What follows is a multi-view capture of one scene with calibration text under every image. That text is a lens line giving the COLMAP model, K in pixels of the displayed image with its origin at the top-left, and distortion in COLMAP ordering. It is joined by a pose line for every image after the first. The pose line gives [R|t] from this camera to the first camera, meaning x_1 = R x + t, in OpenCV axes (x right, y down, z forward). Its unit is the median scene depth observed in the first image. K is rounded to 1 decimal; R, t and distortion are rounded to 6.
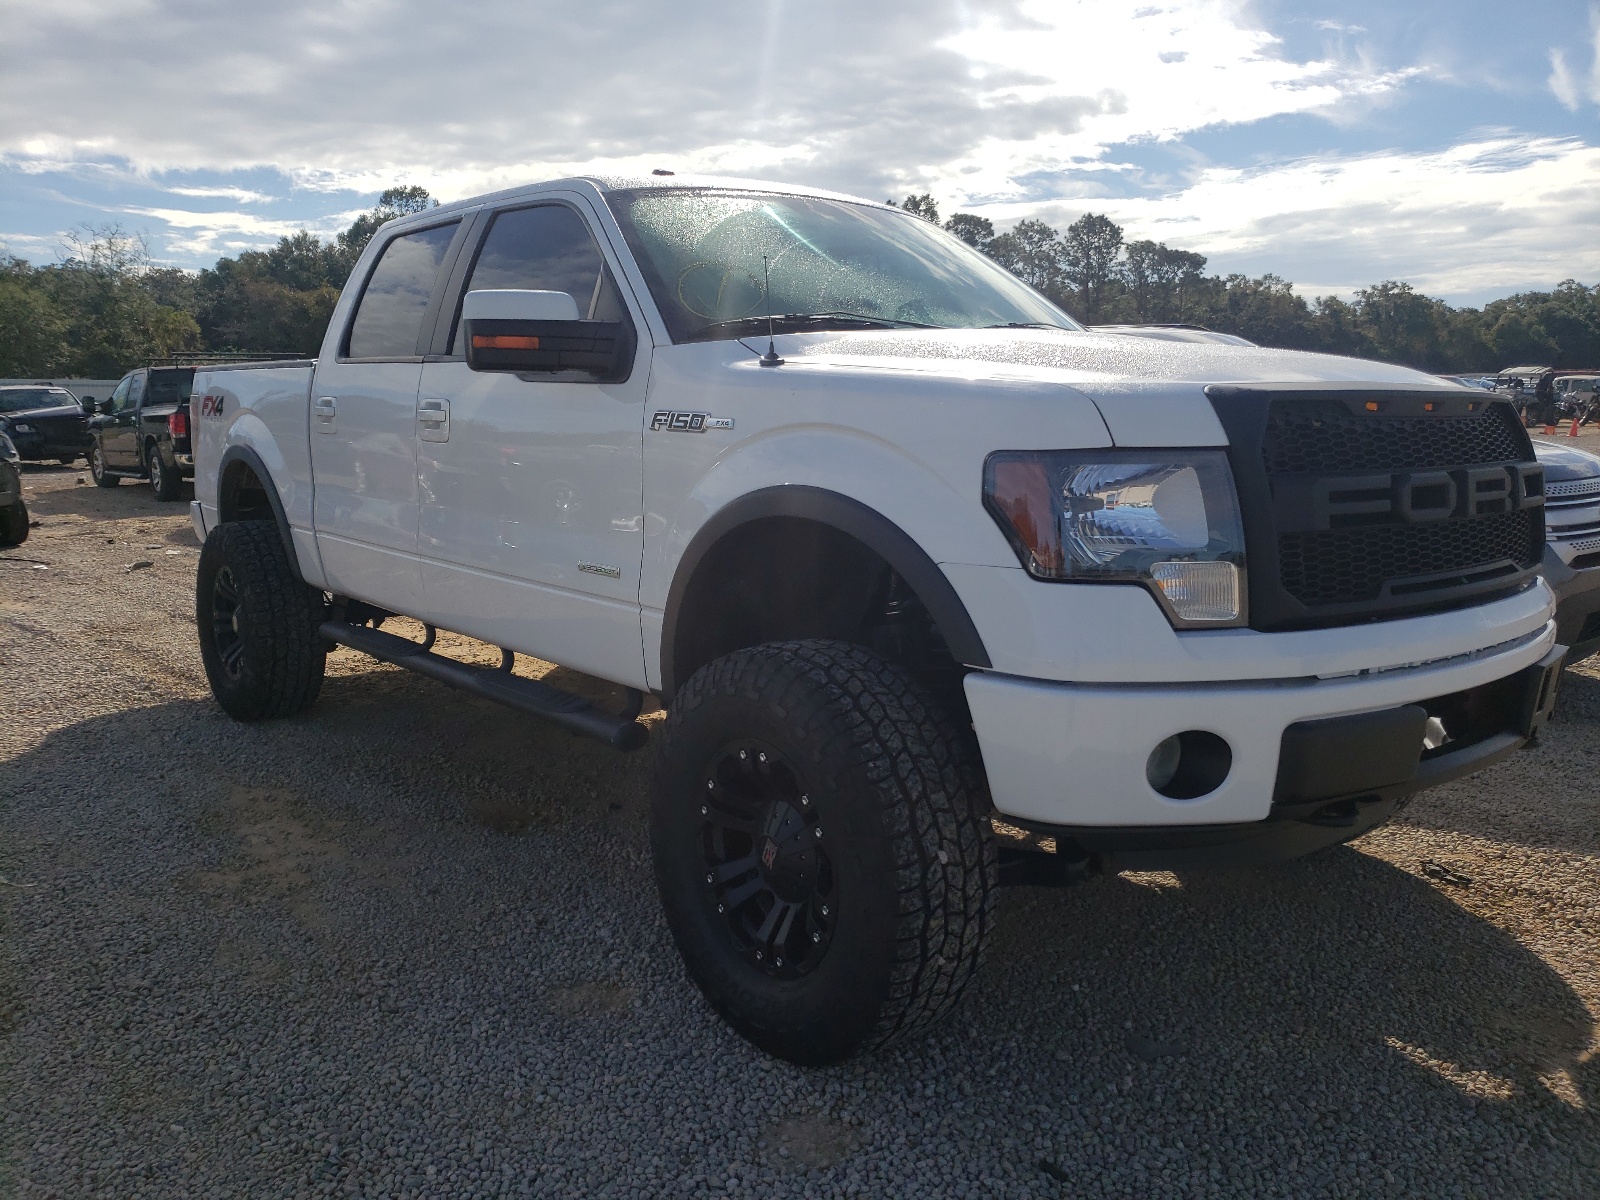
lens RADIAL K [[1229.7, 0, 799.5], [0, 1229.7, 622.8], [0, 0, 1]] dist [0.026669, 0.002700]
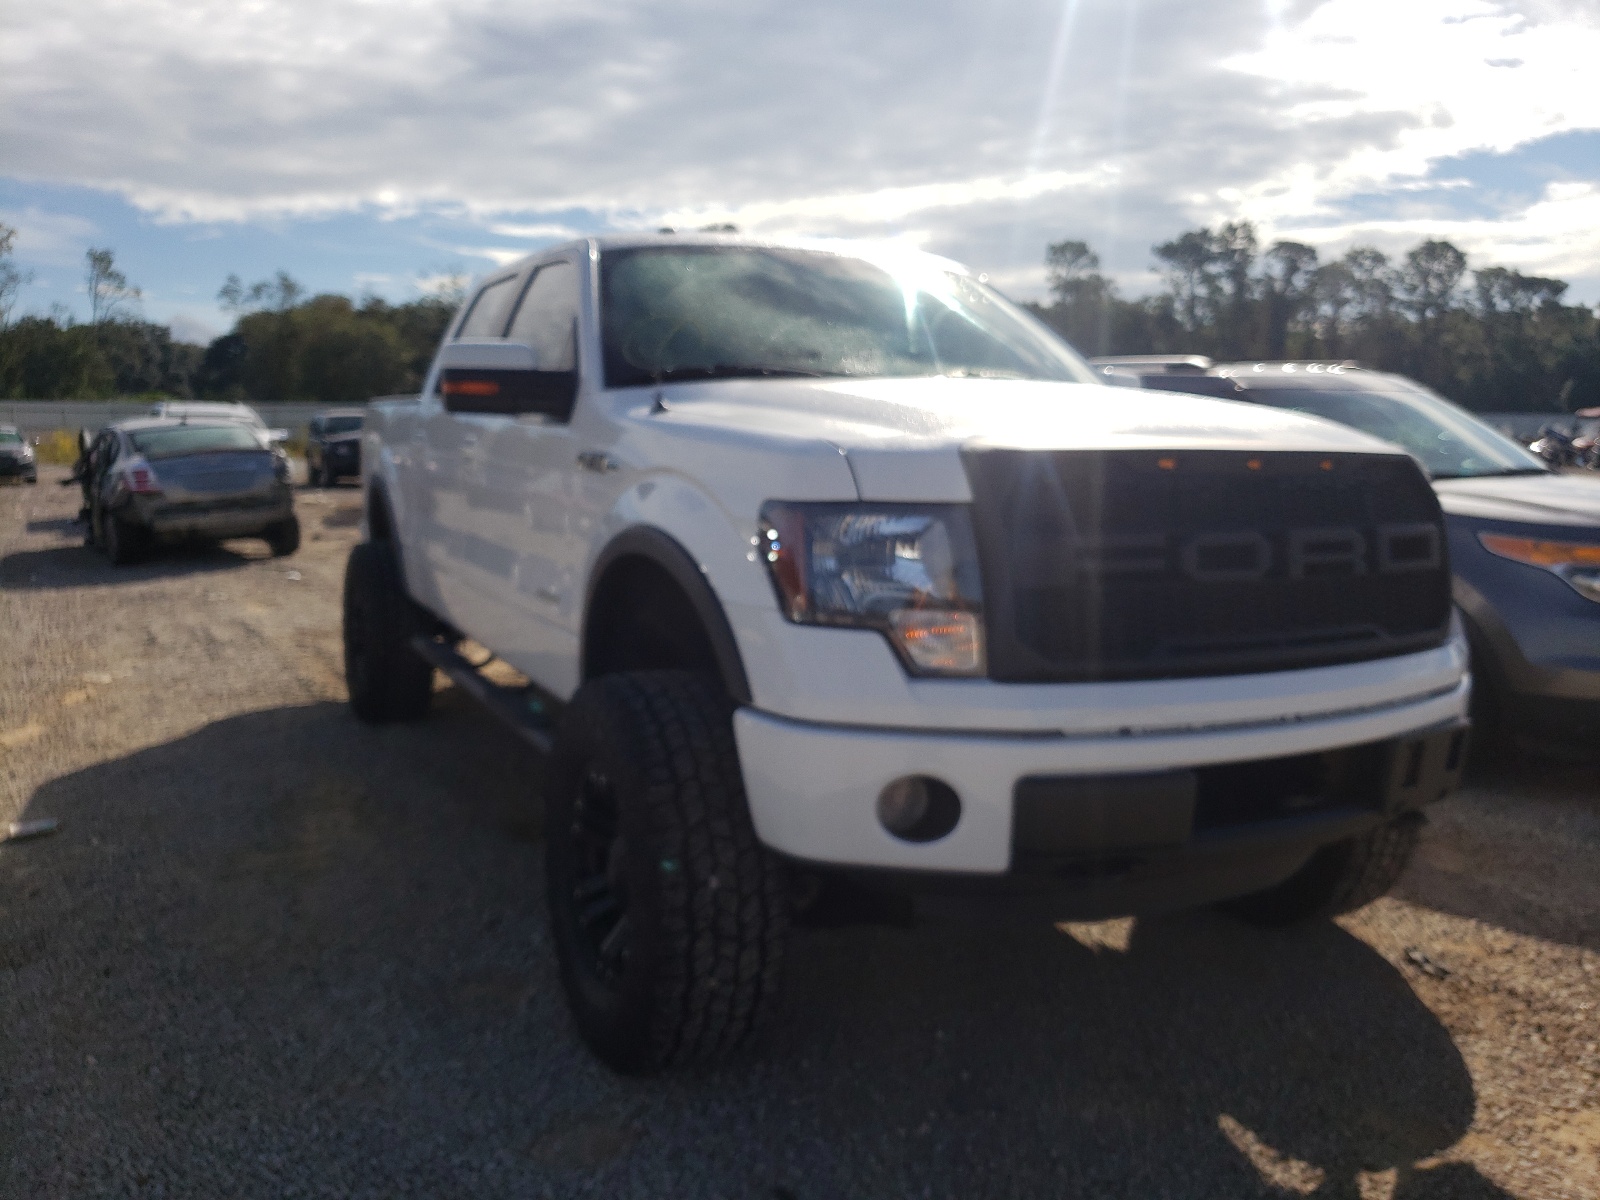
lens RADIAL K [[1259.6, 0, 800.0], [0, 1259.6, 600.0], [0, 0, 1]] dist [0.009458, 0.009145]
pose [[0.976784, 0.041335, -0.210200, 0.358969], [-0.050537, 0.997976, -0.038595, -0.011142], [0.208180, 0.048322, 0.976896, -0.041989]]
